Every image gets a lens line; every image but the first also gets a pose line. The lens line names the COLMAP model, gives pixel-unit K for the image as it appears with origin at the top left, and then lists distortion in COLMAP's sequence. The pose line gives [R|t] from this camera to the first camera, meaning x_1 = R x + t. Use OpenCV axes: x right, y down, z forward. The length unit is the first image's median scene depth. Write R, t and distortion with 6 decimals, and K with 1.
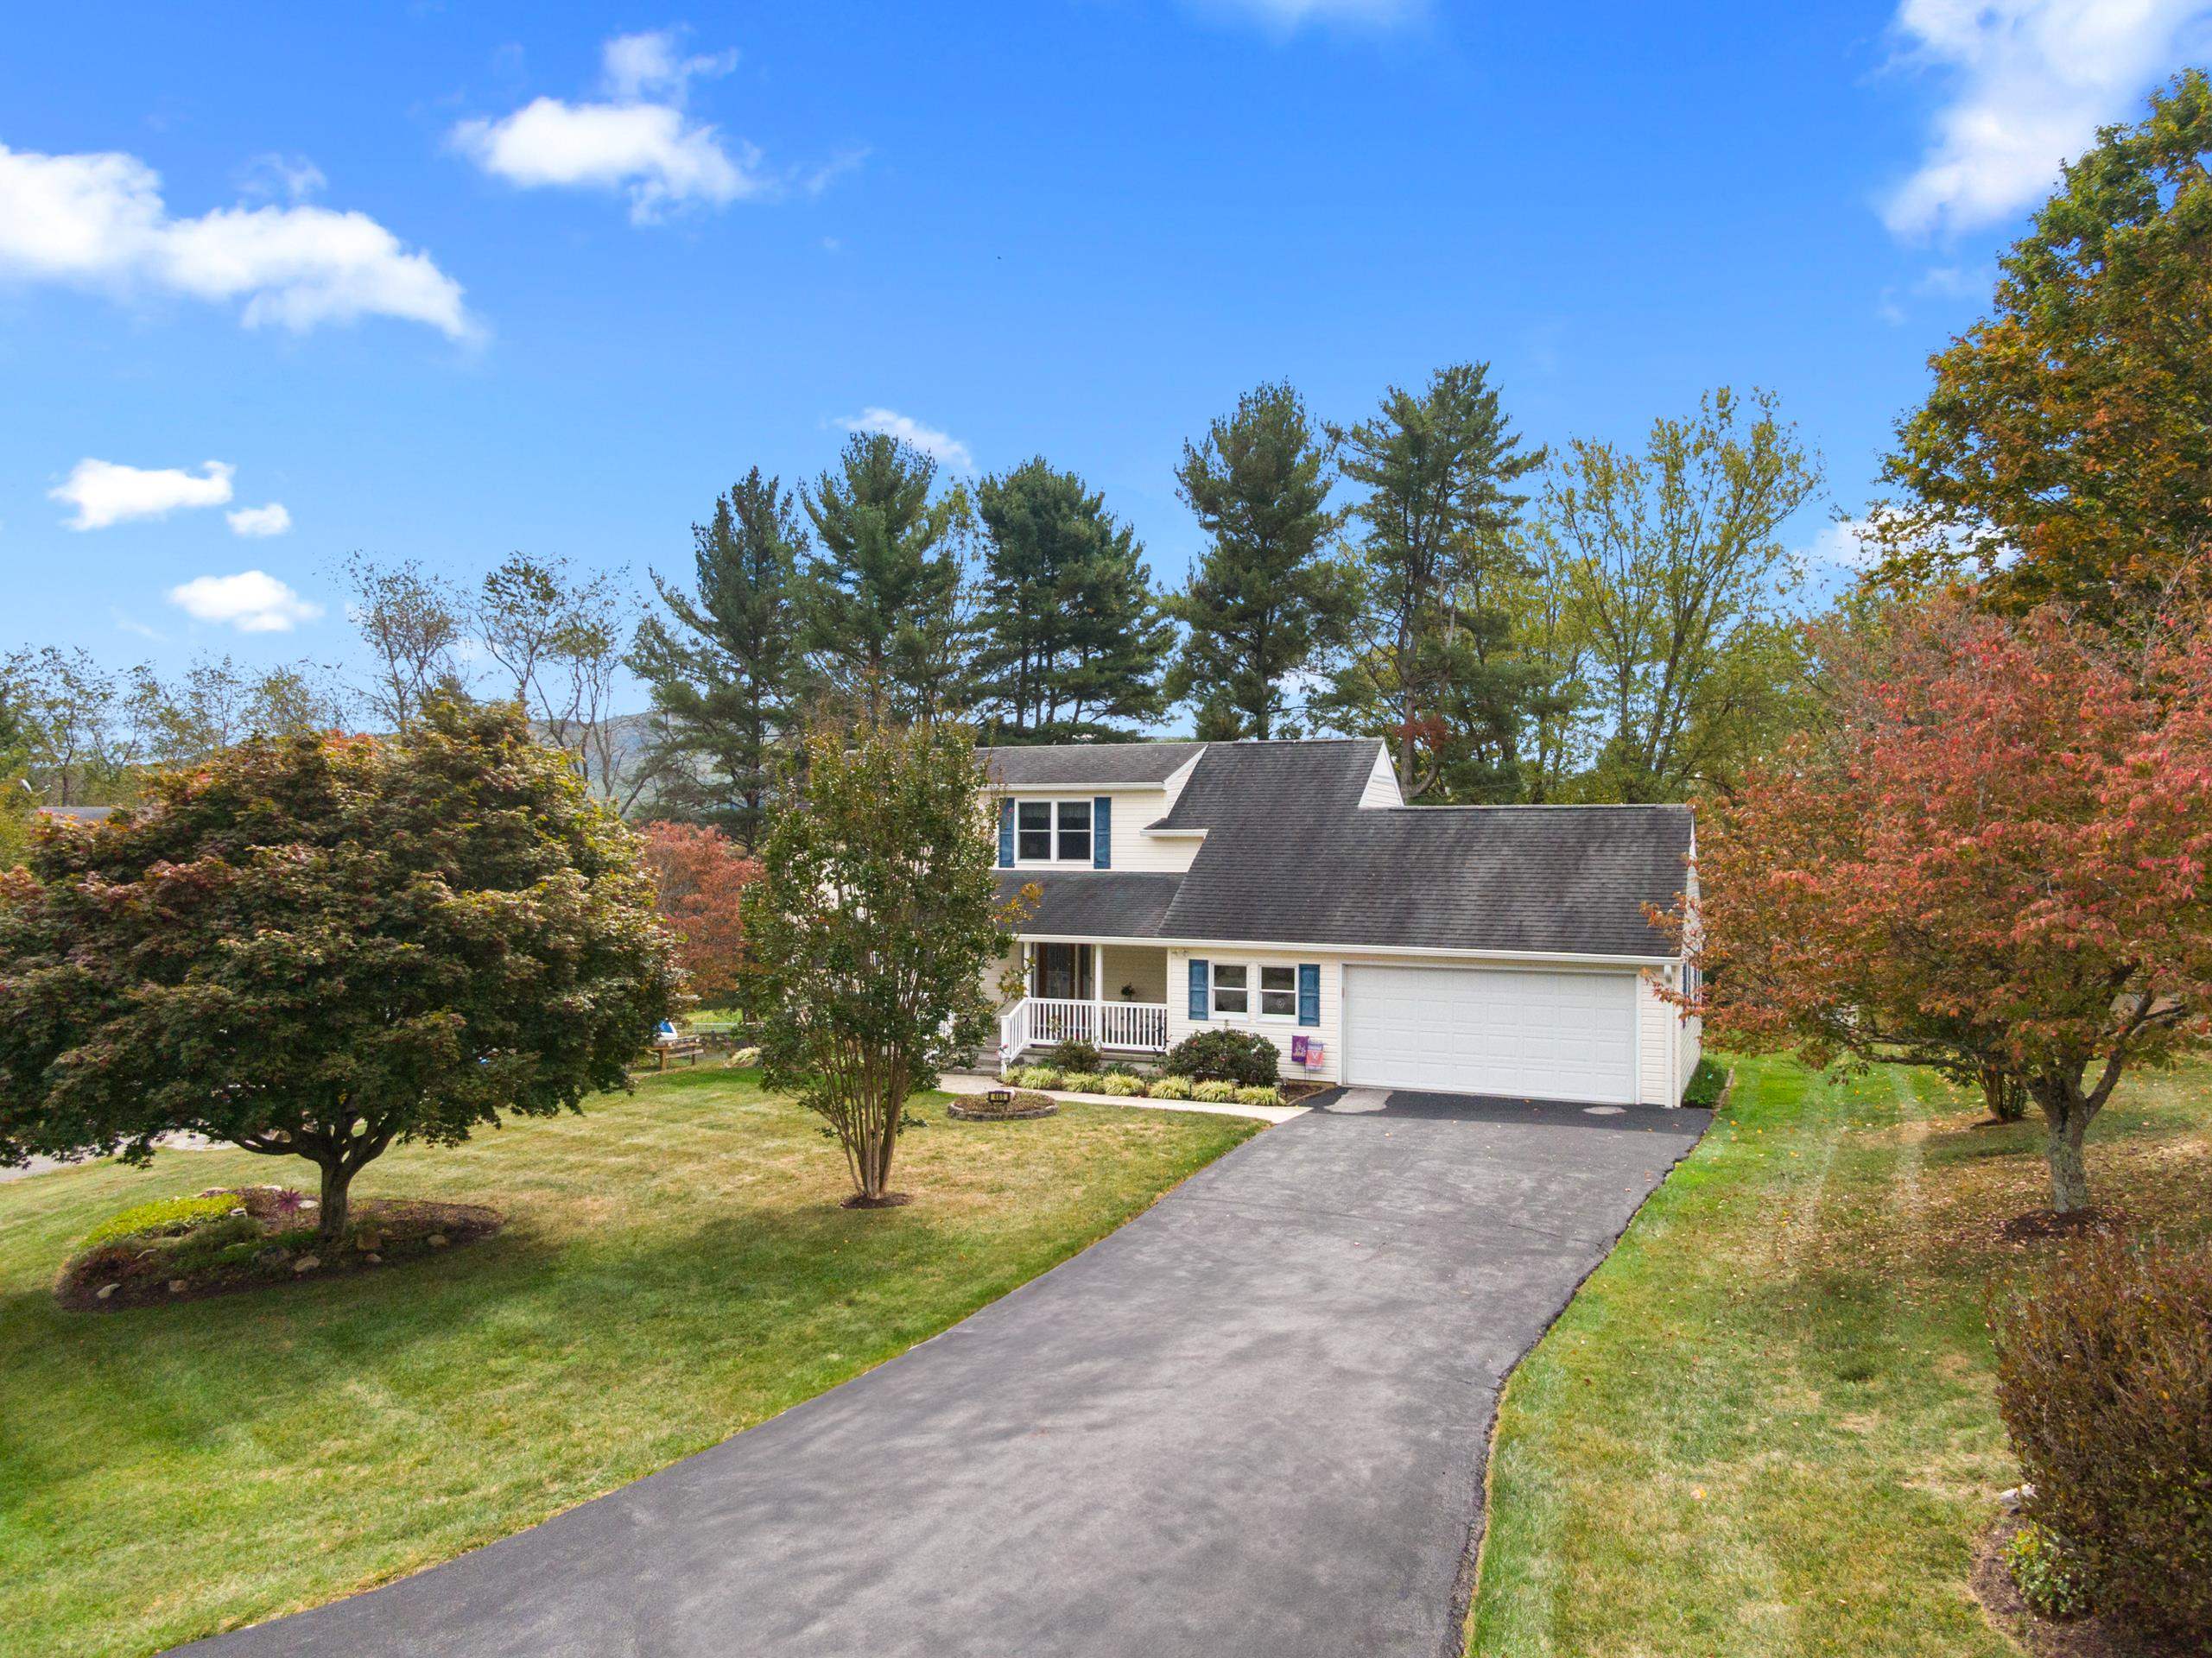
lens RADIAL K [[1587.2, 0, 1101.9], [0, 1587.2, 839.9], [0, 0, 1]] dist [0.058134, -0.094531]
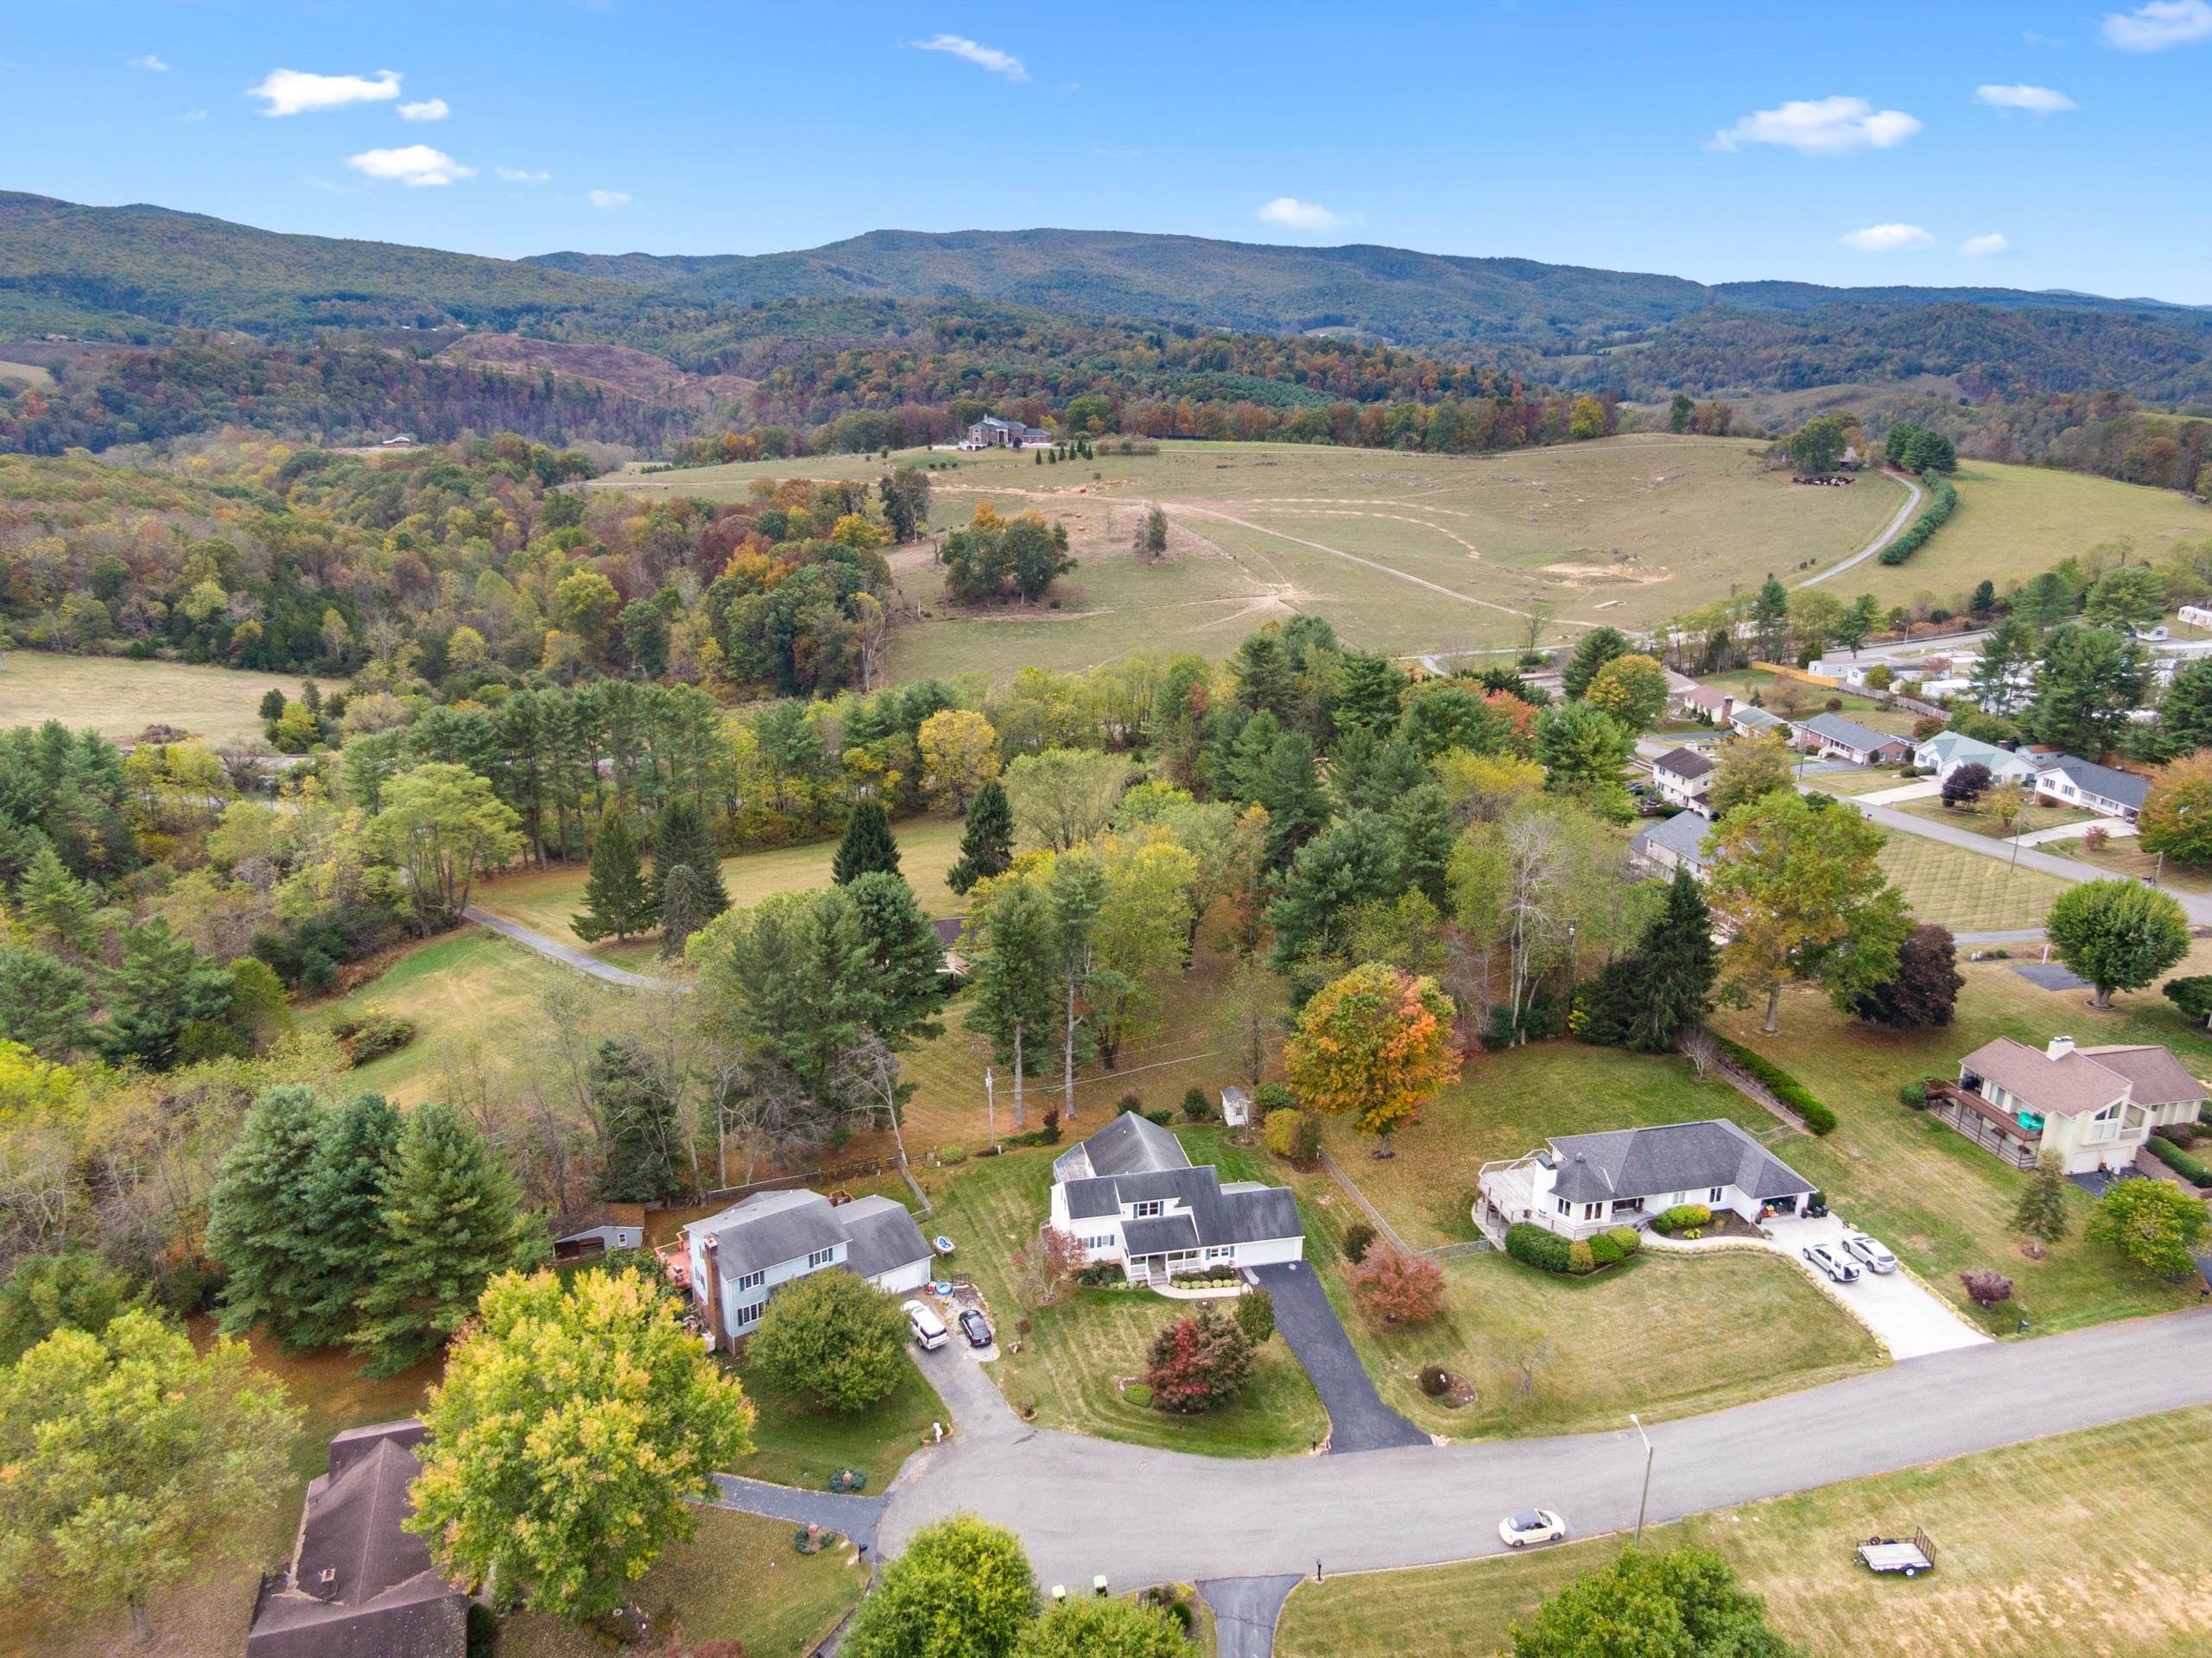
lens RADIAL K [[1571.8, 0, 1103.5], [0, 1571.8, 872.1], [0, 0, 1]] dist [0.050175, -0.075392]
pose [[0.807675, -0.189454, 0.558362, -2.229807], [-0.017505, 0.938852, 0.343877, -2.218832], [-0.589368, -0.287515, 0.754971, -1.715016]]
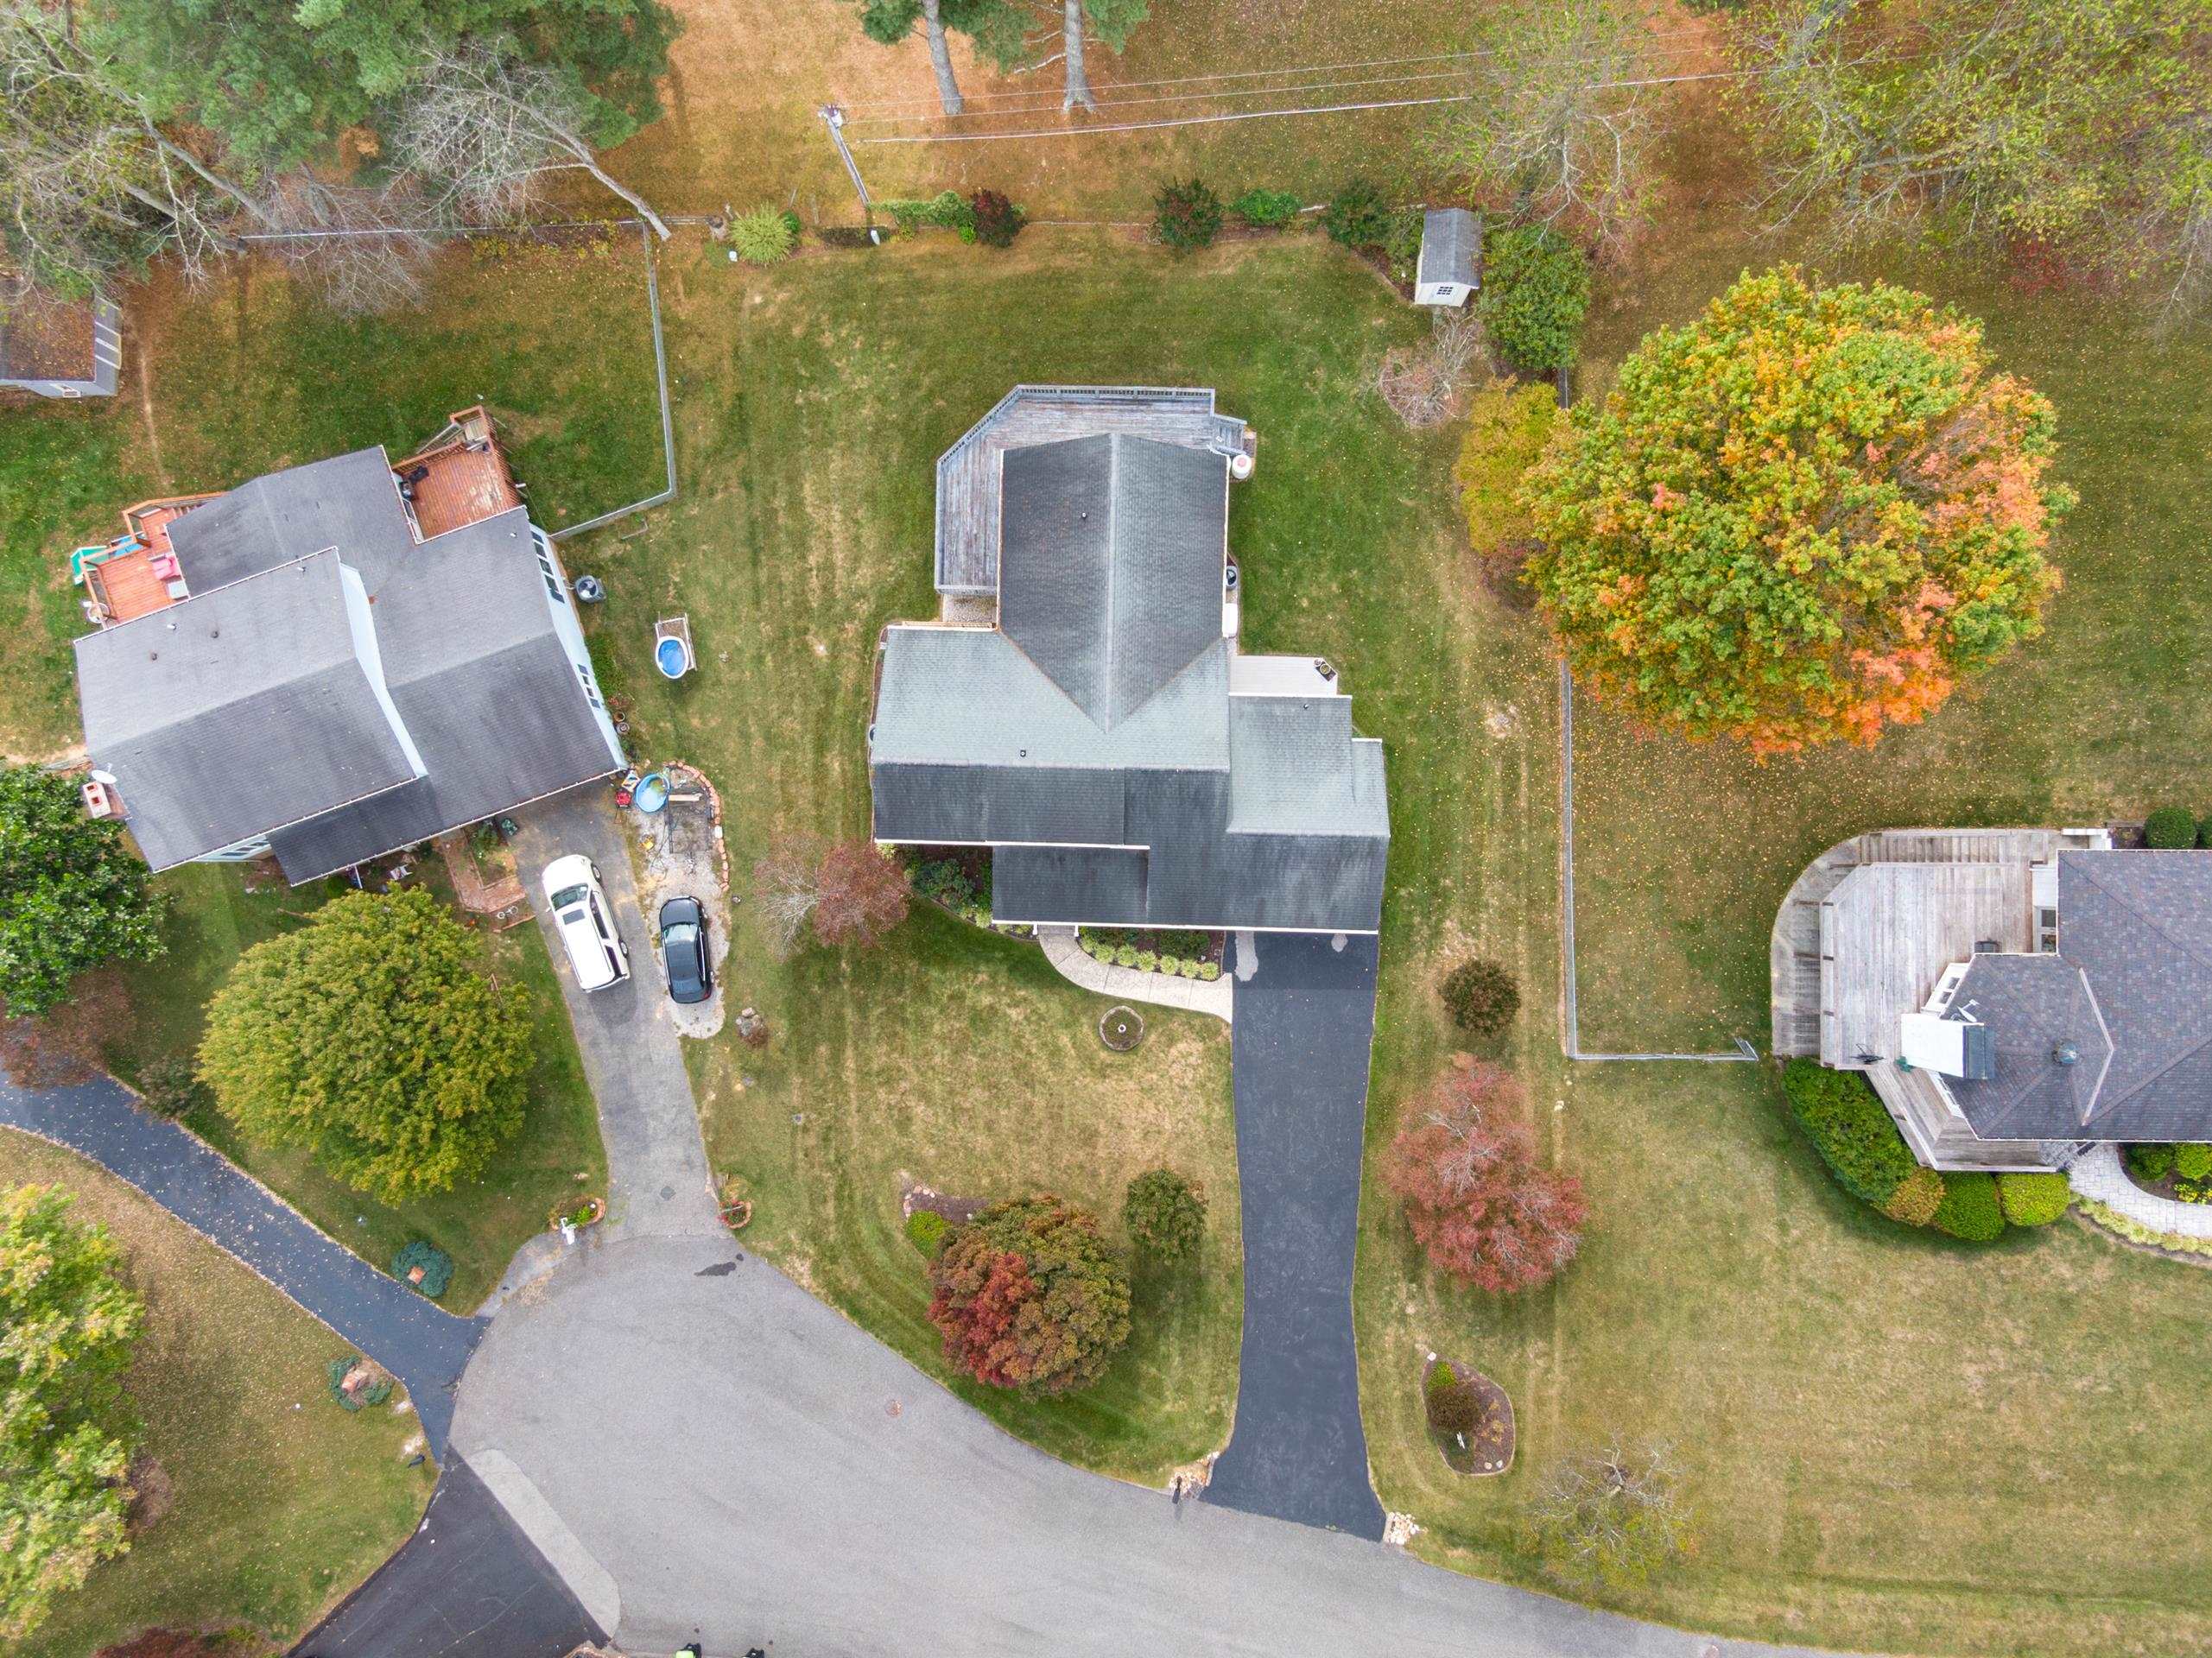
lens RADIAL K [[1587.2, 0, 1101.9], [0, 1587.2, 839.9], [0, 0, 1]] dist [0.058134, -0.094531]
pose [[0.927674, -0.373379, -0.002982, 0.024570], [0.005234, 0.005018, 0.999974, -1.864888], [-0.373354, -0.927665, 0.006609, 0.998815]]
